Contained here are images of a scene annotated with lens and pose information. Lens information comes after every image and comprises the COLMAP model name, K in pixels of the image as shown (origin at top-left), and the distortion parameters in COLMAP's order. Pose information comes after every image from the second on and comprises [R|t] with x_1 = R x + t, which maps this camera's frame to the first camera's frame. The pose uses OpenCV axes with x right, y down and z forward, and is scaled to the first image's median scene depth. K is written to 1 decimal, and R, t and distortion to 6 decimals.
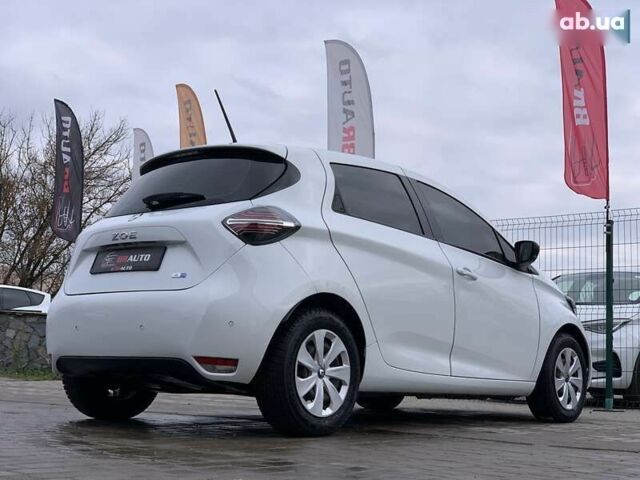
lens RADIAL K [[975.1, 0, 326.6], [0, 975.1, 232.9], [0, 0, 1]] dist [0.053187, 0.000000]
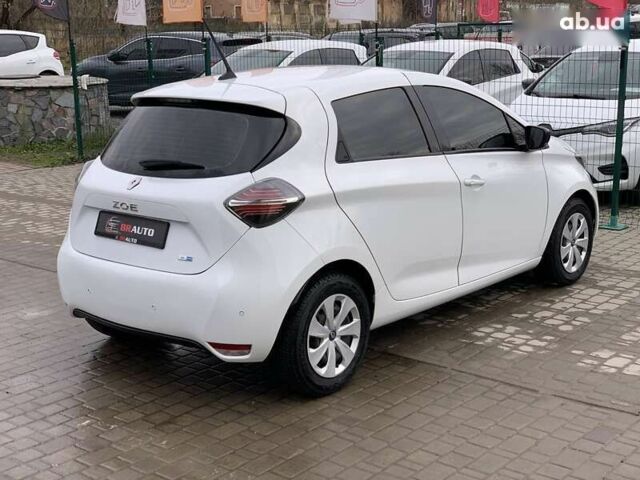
lens RADIAL K [[975.1, 0, 314.6], [0, 975.1, 235.6], [0, 0, 1]] dist [0.053187, 0.000000]
pose [[0.998864, -0.041473, -0.023450, 0.004237], [0.046966, 0.939851, 0.338340, -0.289897], [0.008008, -0.339057, 0.940732, 0.070309]]
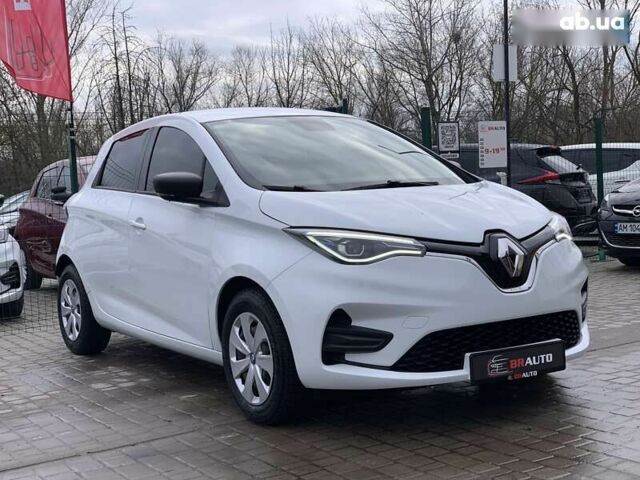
lens RADIAL K [[963.9, 0, 318.9], [0, 963.9, 229.9], [0, 0, 1]] dist [0.054767, 0.000000]
pose [[0.313100, -0.087498, 0.945681, -0.895064], [-0.063055, 0.991635, 0.112627, -0.053688], [-0.947625, -0.094893, 0.304963, 0.859565]]
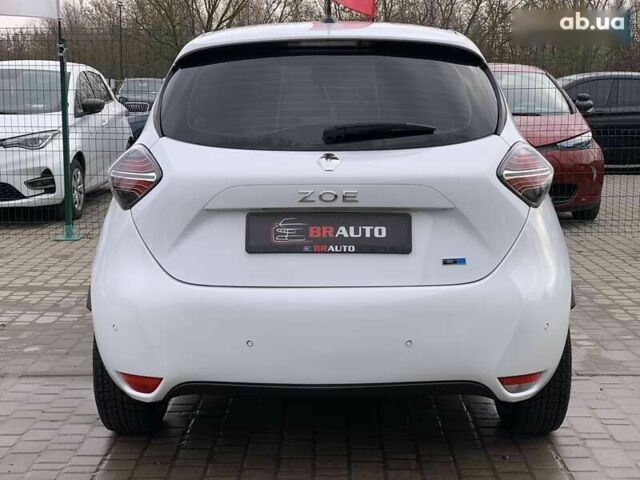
lens RADIAL K [[975.1, 0, 318.7], [0, 975.1, 249.2], [0, 0, 1]] dist [0.053187, 0.000000]
pose [[0.778854, -0.131795, 0.613201, -0.598526], [-0.060406, 0.957366, 0.282491, -0.140492], [-0.624289, -0.257060, 0.737688, 0.530282]]
